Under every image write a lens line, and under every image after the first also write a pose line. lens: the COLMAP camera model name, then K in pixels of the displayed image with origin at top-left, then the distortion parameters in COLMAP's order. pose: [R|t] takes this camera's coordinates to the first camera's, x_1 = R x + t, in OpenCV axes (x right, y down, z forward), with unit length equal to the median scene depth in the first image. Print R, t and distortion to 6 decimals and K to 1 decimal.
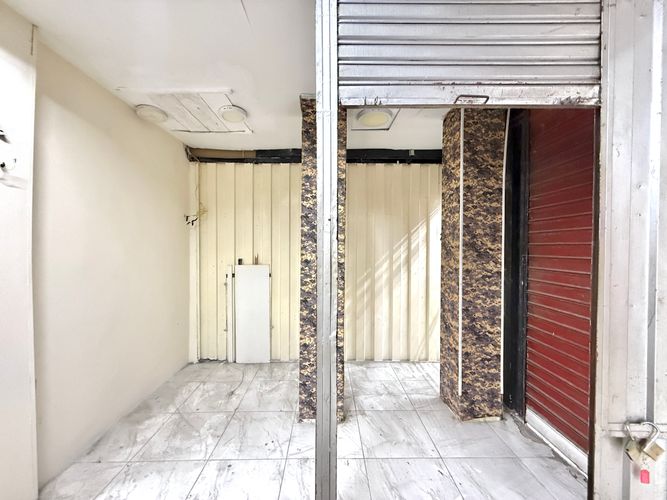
lens RADIAL K [[266.5, 0, 335.7], [0, 266.5, 249.2], [0, 0, 1]] dist [-0.000618, 0.000027]
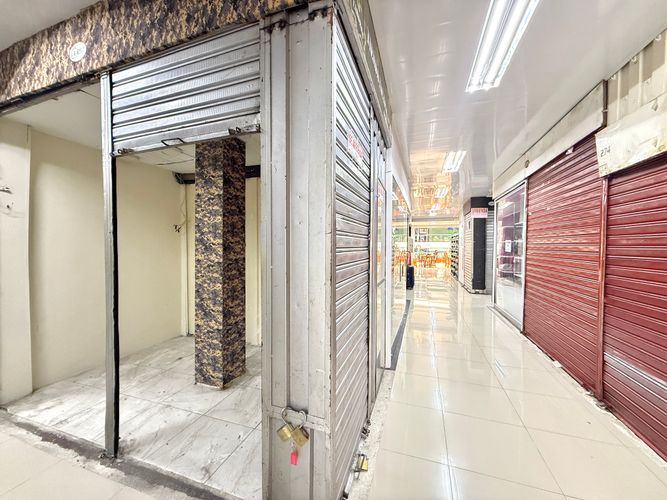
lens RADIAL K [[266.5, 0, 333.3], [0, 266.5, 249.2], [0, 0, 1]] dist [-0.000618, 0.000027]
pose [[0.941334, 0.002550, -0.337466, 0.937335], [-0.001725, 0.999995, 0.002744, -0.013520], [0.337472, -0.002001, 0.941334, 0.006406]]
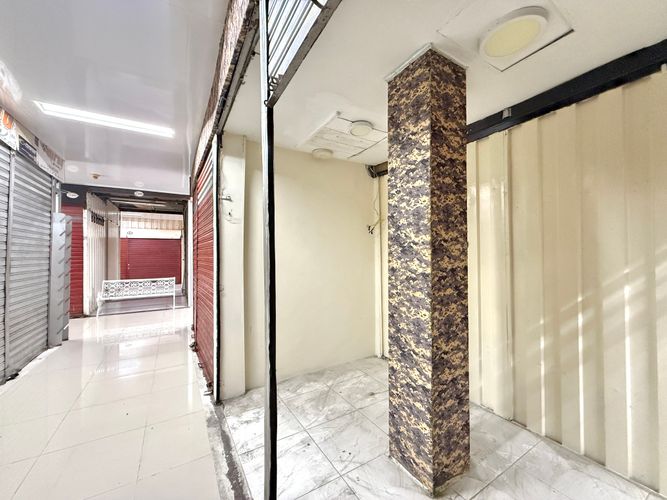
lens RADIAL K [[266.5, 0, 328.1], [0, 266.5, 249.6], [0, 0, 1]] dist [-0.000618, 0.000027]
pose [[0.493679, -0.017347, -0.869471, 0.523440], [0.000935, 0.999811, -0.019417, -0.000925], [0.869644, 0.008773, 0.493602, 0.402030]]
